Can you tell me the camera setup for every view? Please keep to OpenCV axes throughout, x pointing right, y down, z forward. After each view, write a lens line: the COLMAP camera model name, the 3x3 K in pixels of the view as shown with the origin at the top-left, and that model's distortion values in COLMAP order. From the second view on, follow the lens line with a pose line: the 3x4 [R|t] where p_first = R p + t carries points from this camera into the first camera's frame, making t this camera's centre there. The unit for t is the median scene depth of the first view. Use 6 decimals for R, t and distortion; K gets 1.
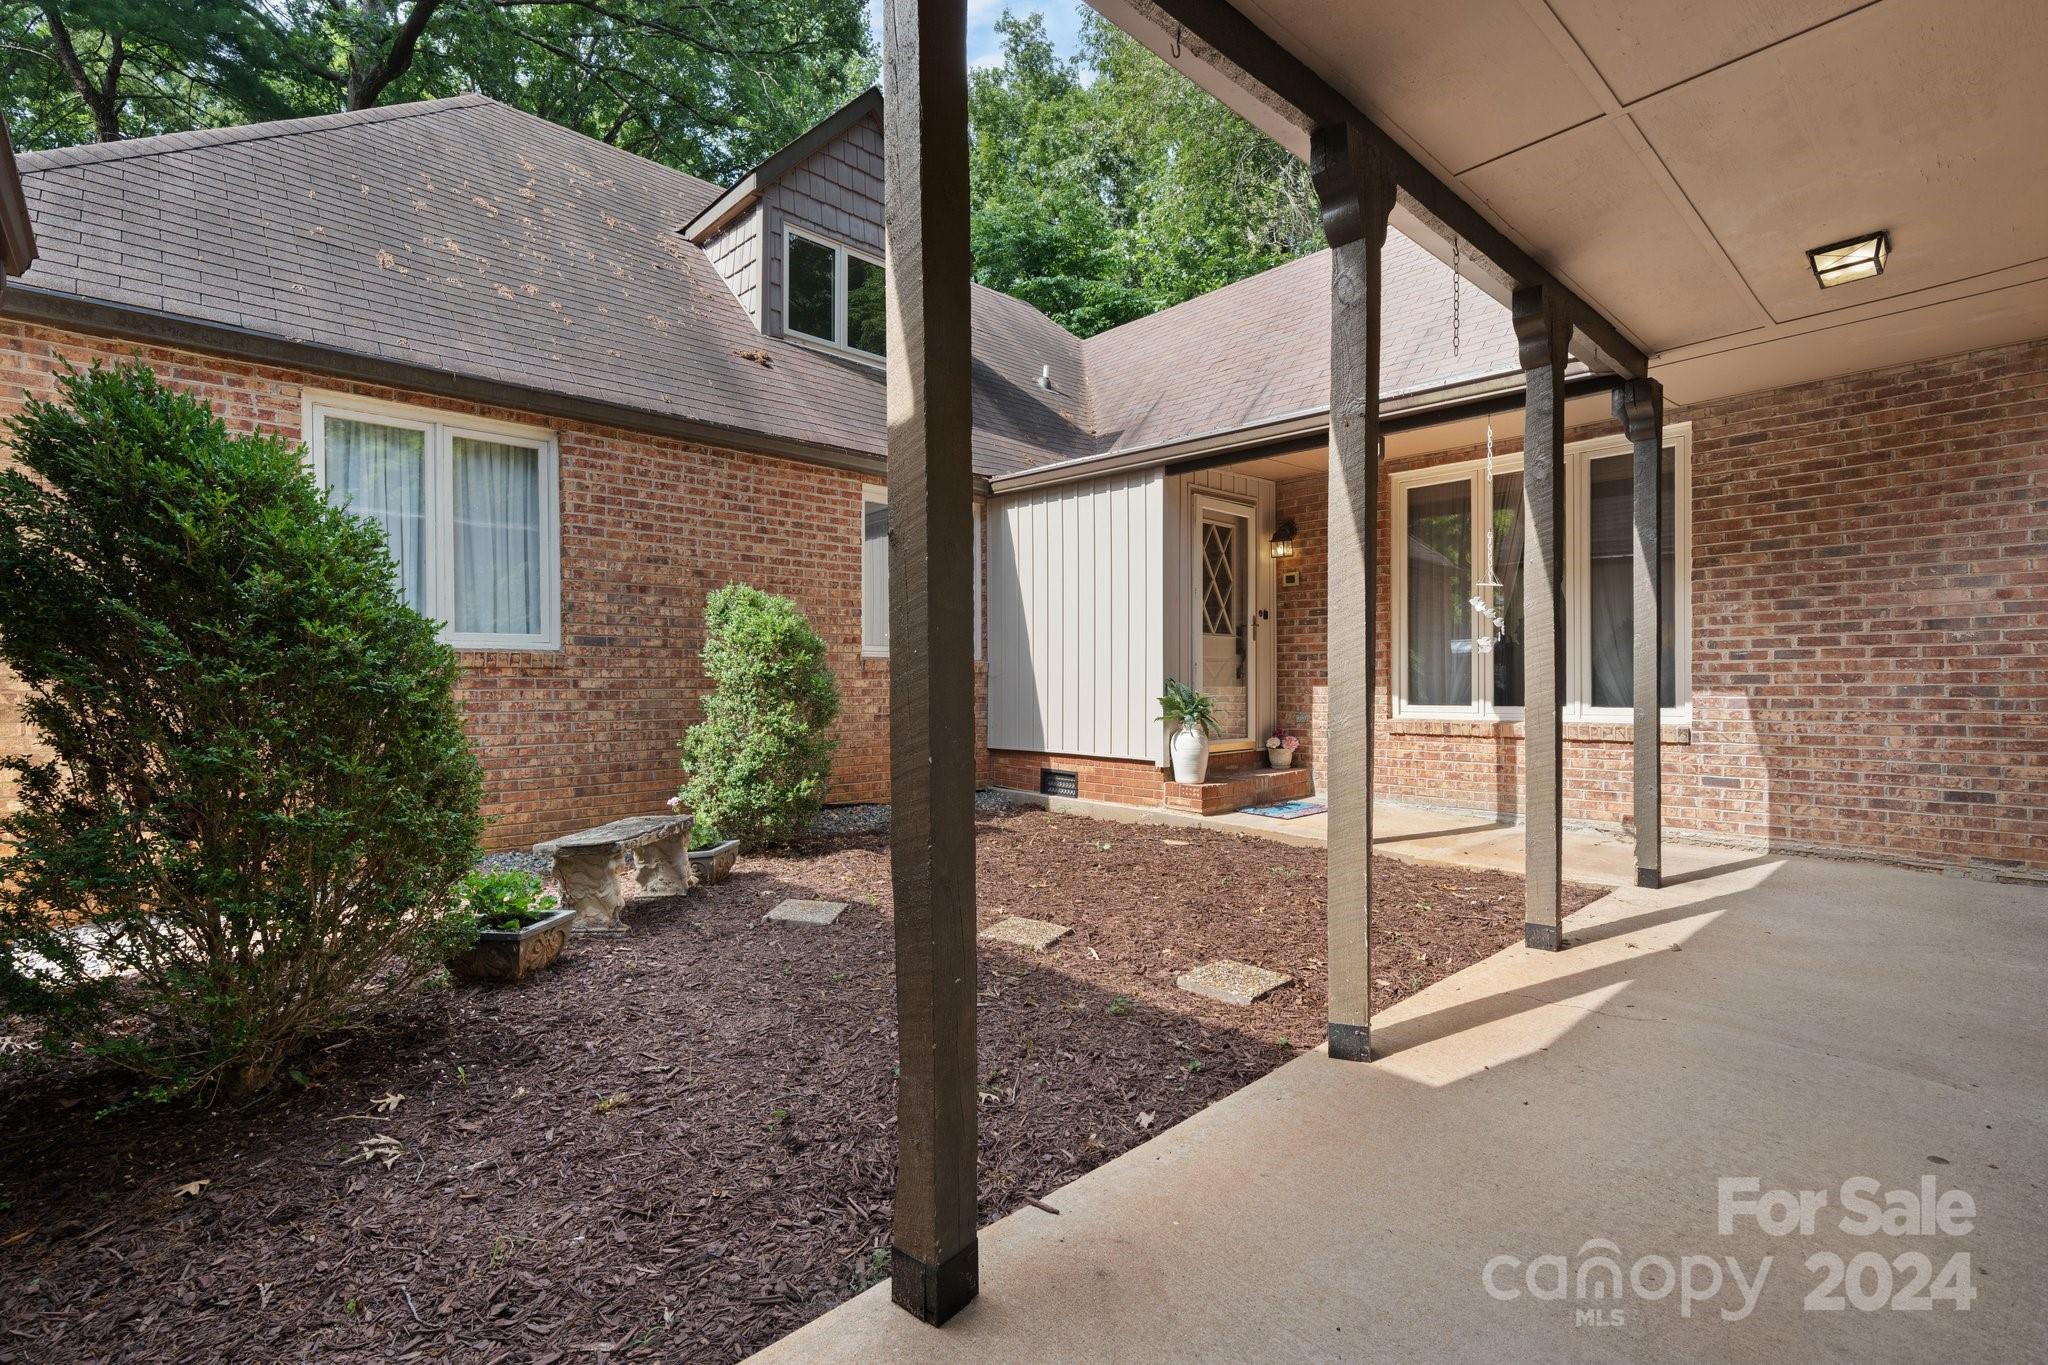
lens RADIAL K [[928.0, 0, 1012.5], [0, 928.0, 687.0], [0, 0, 1]] dist [-0.004757, -0.000510]
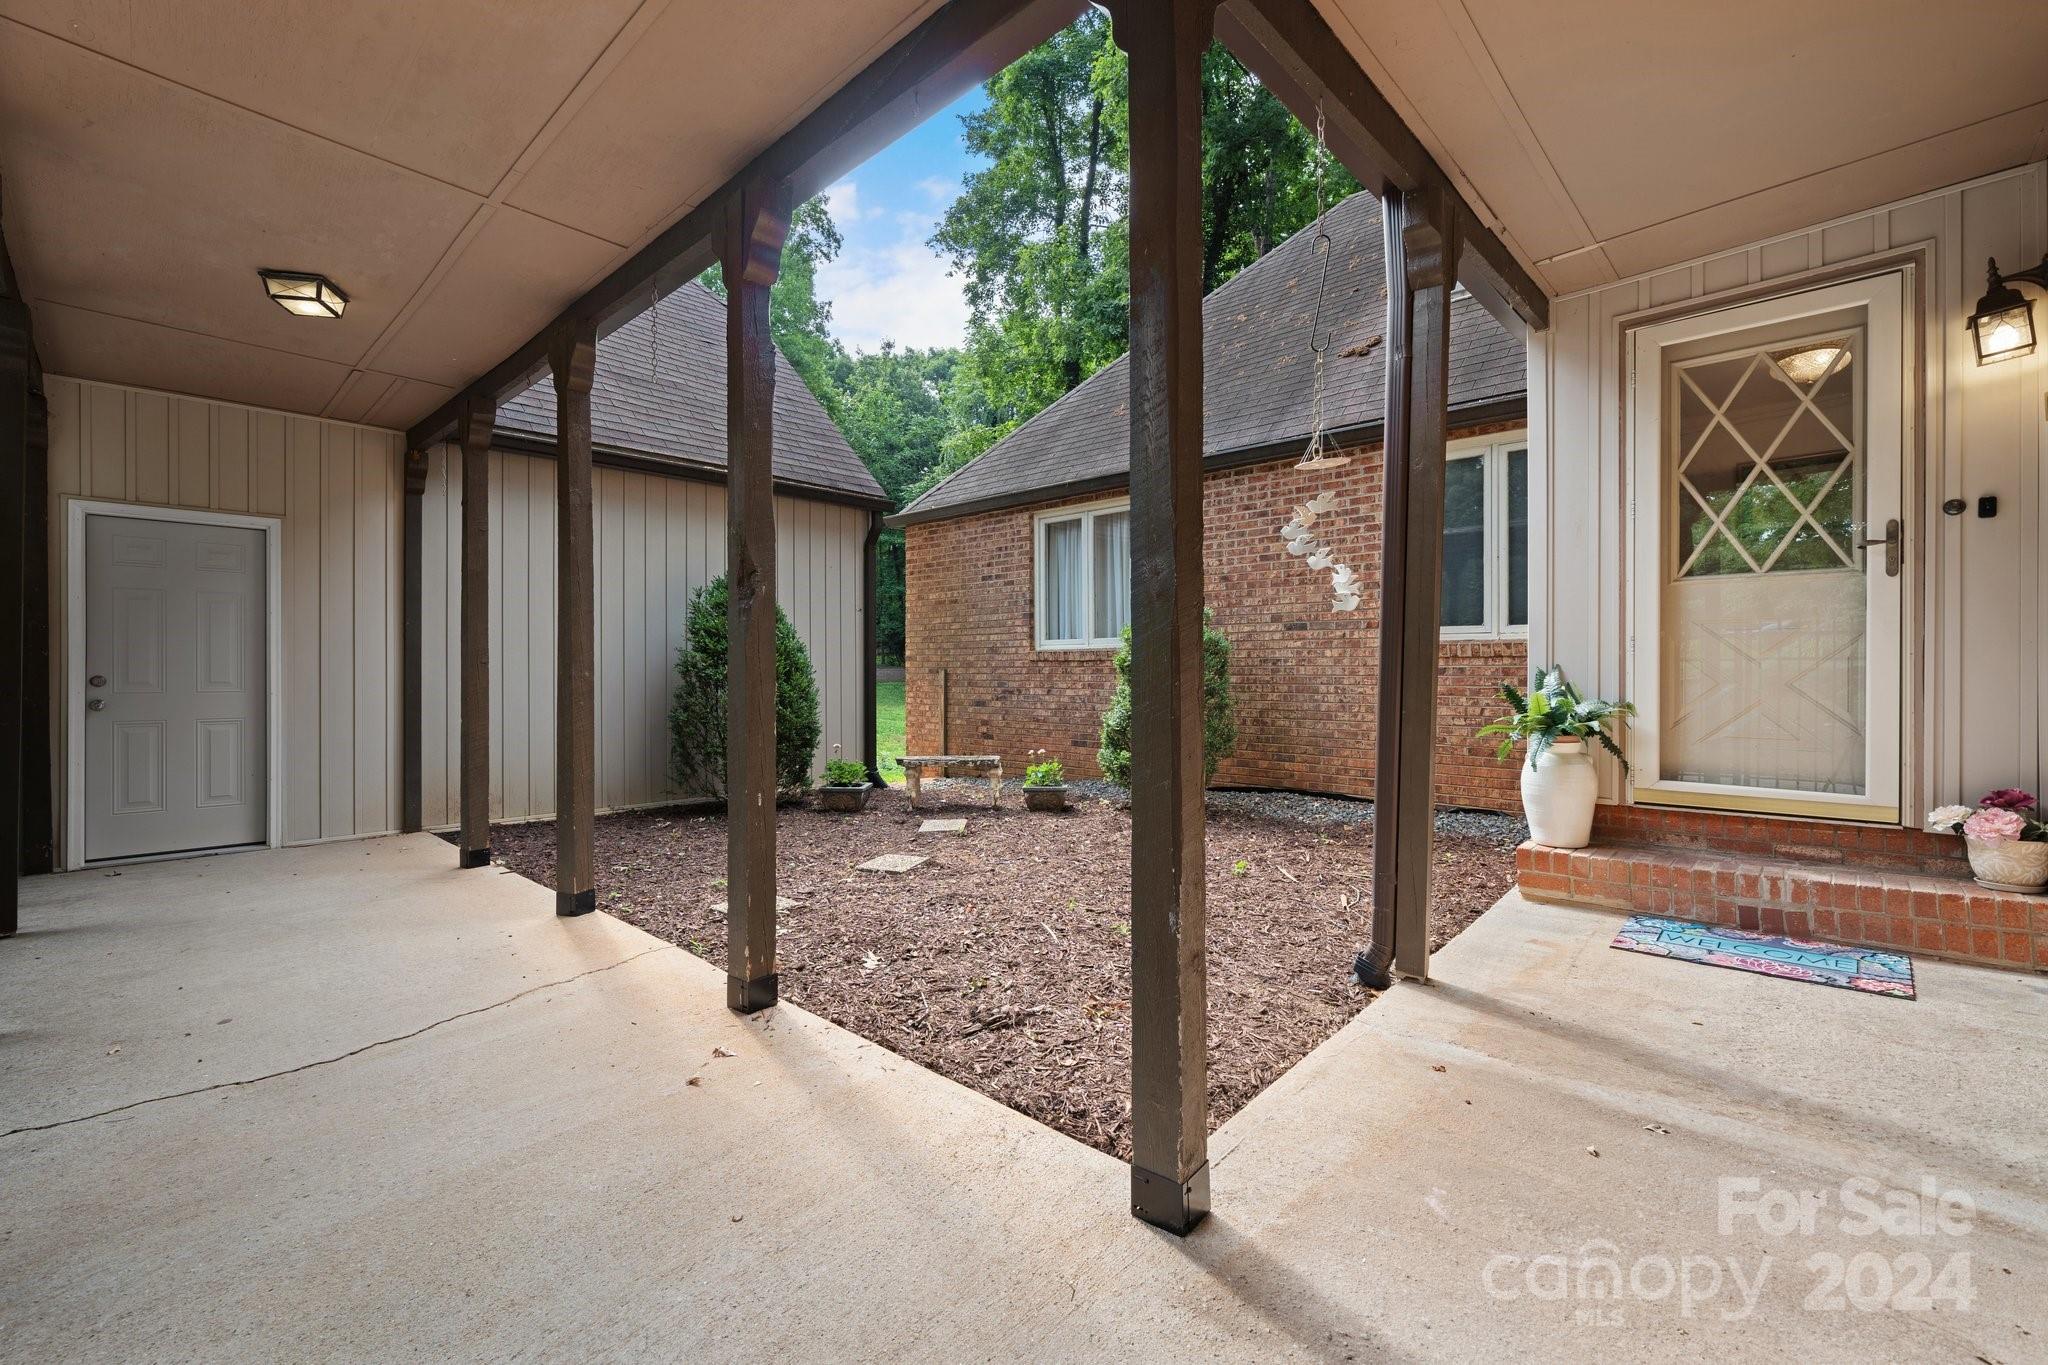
lens RADIAL K [[840.0, 0, 1011.4], [0, 840.0, 674.5], [0, 0, 1]] dist [0.000243, -0.000031]
pose [[0.071235, 0.009764, -0.997412, 0.706113], [0.001737, 0.999949, 0.009913, -0.009628], [0.997458, -0.002438, 0.071215, 0.629284]]
